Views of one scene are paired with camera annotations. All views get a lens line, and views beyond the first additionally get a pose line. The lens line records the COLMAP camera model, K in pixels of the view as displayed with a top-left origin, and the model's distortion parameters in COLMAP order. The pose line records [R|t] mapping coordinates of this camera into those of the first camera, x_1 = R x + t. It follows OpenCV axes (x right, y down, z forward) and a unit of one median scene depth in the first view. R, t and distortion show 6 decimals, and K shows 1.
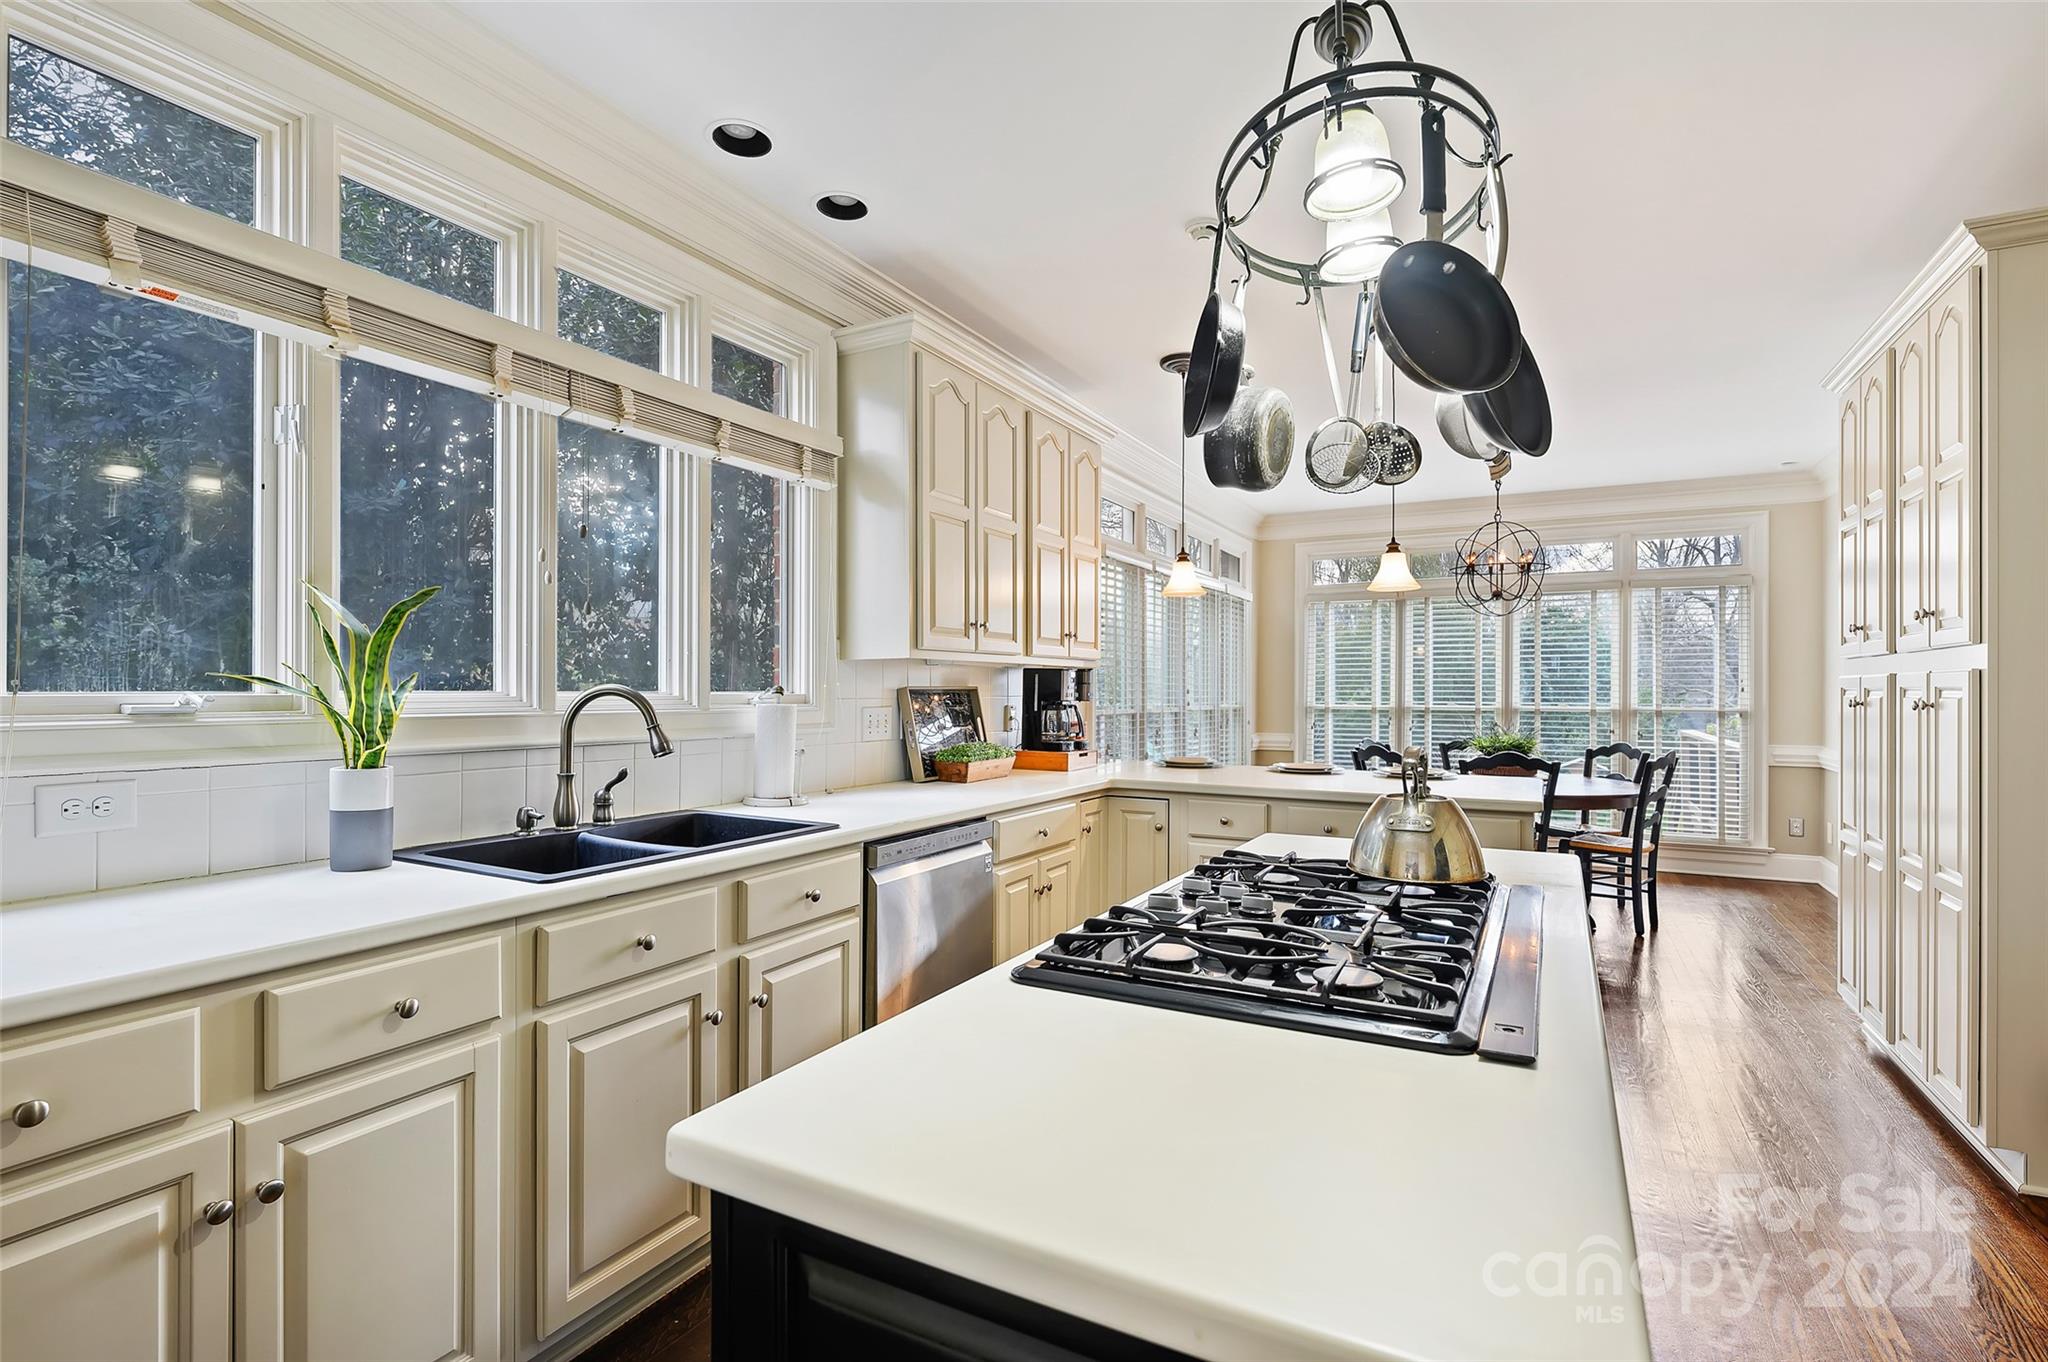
lens RADIAL K [[958.9, 0, 1022.3], [0, 958.9, 675.4], [0, 0, 1]] dist [-0.001925, 0.000426]
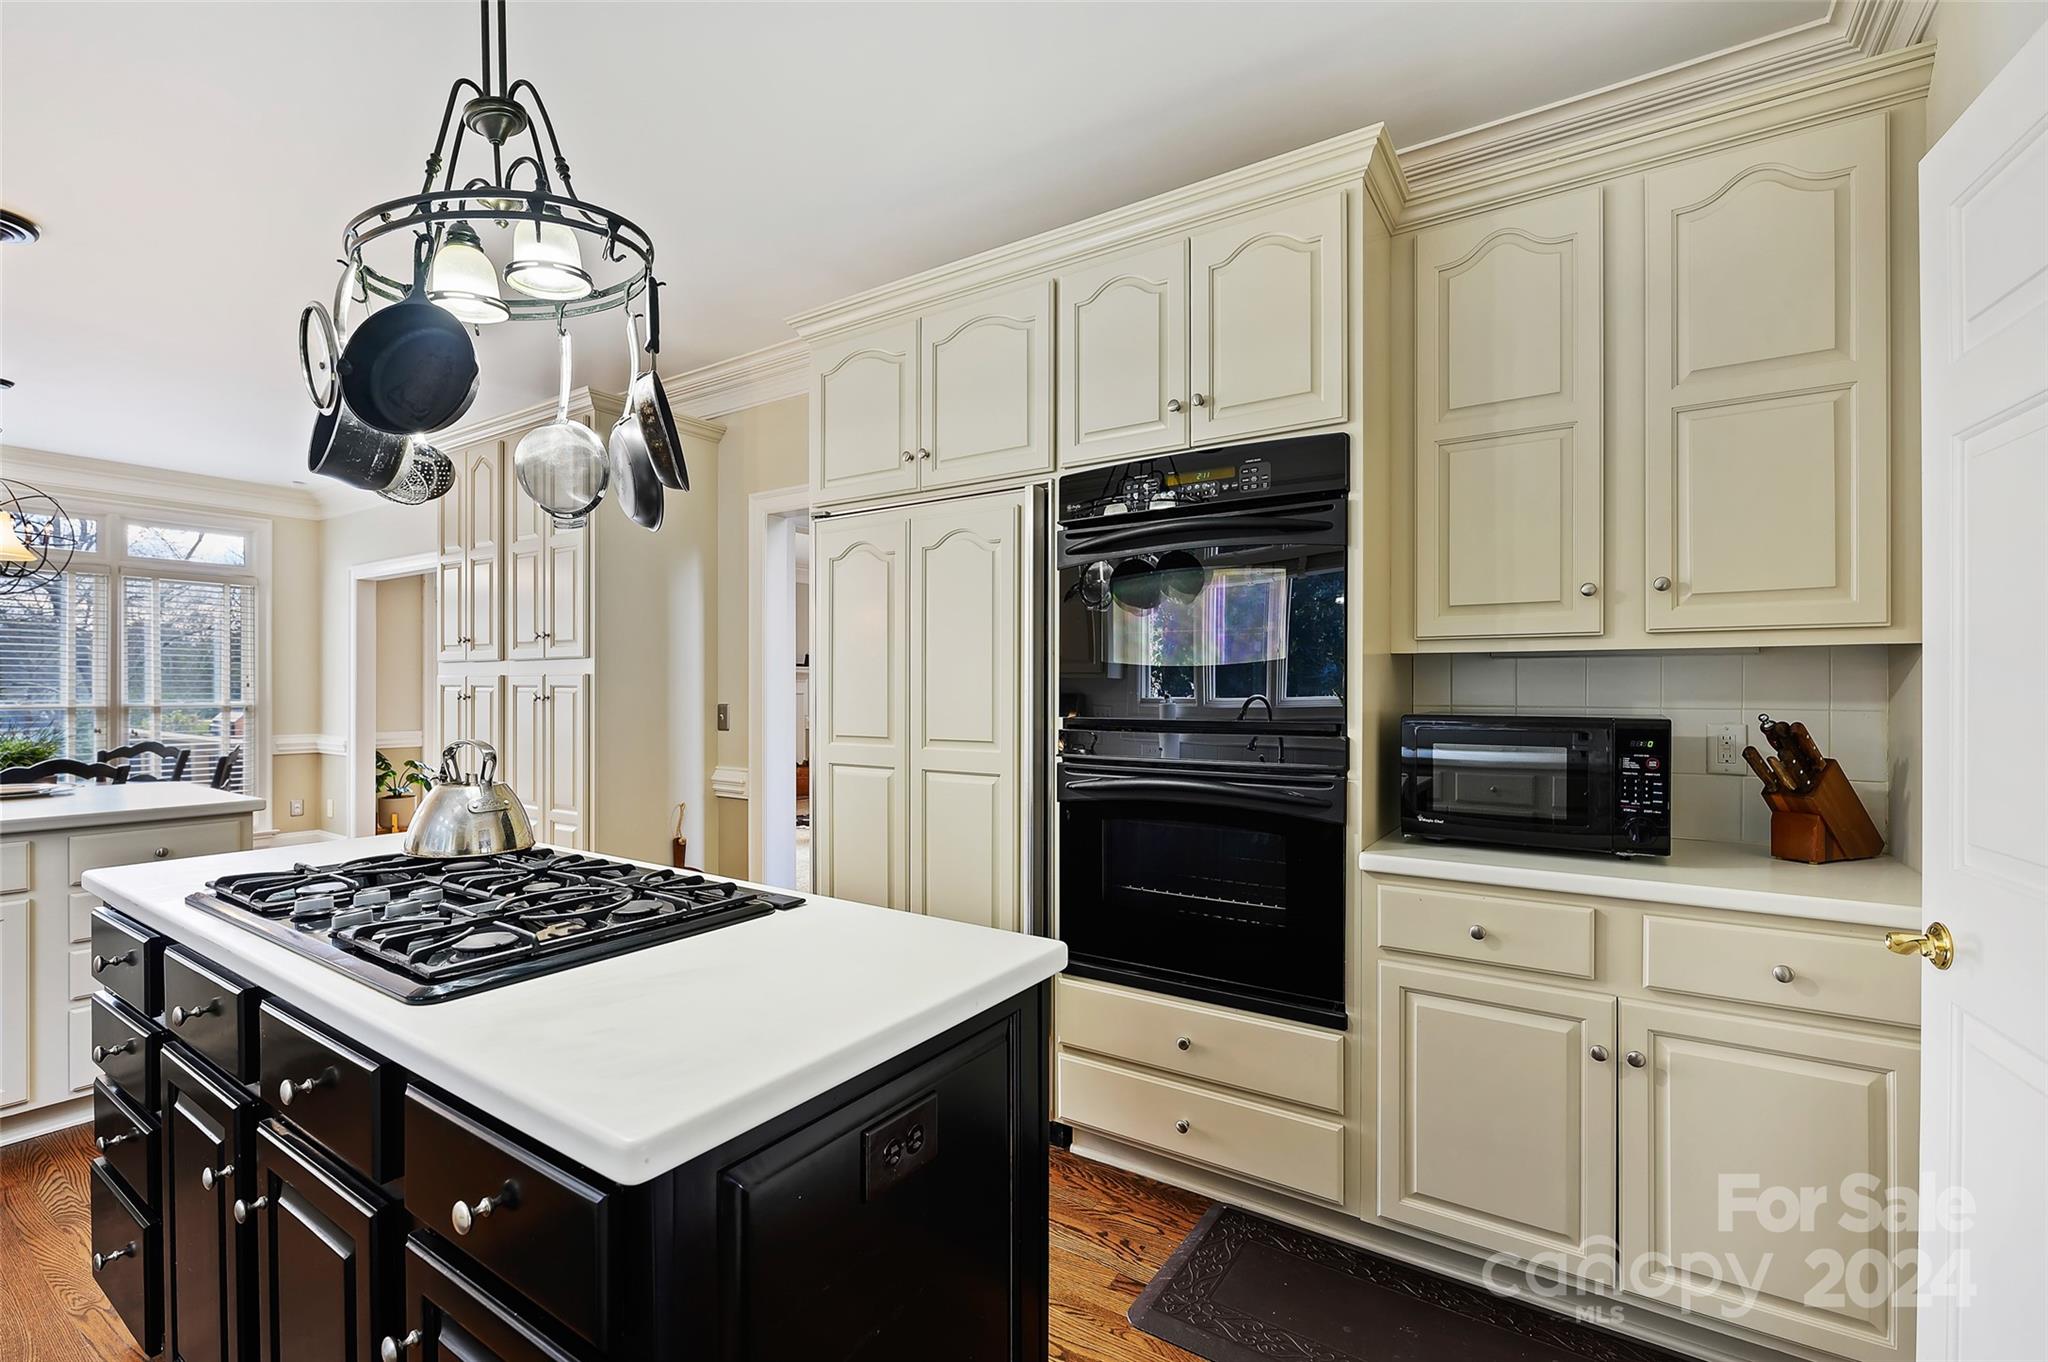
lens RADIAL K [[883.7, 0, 1020.3], [0, 883.7, 675.7], [0, 0, 1]] dist [-0.001945, 0.000059]
pose [[0.093306, 0.011612, 0.995570, -0.303287], [-0.018107, 0.999786, -0.009964, -0.002034], [-0.995473, -0.017097, 0.093496, 0.127234]]
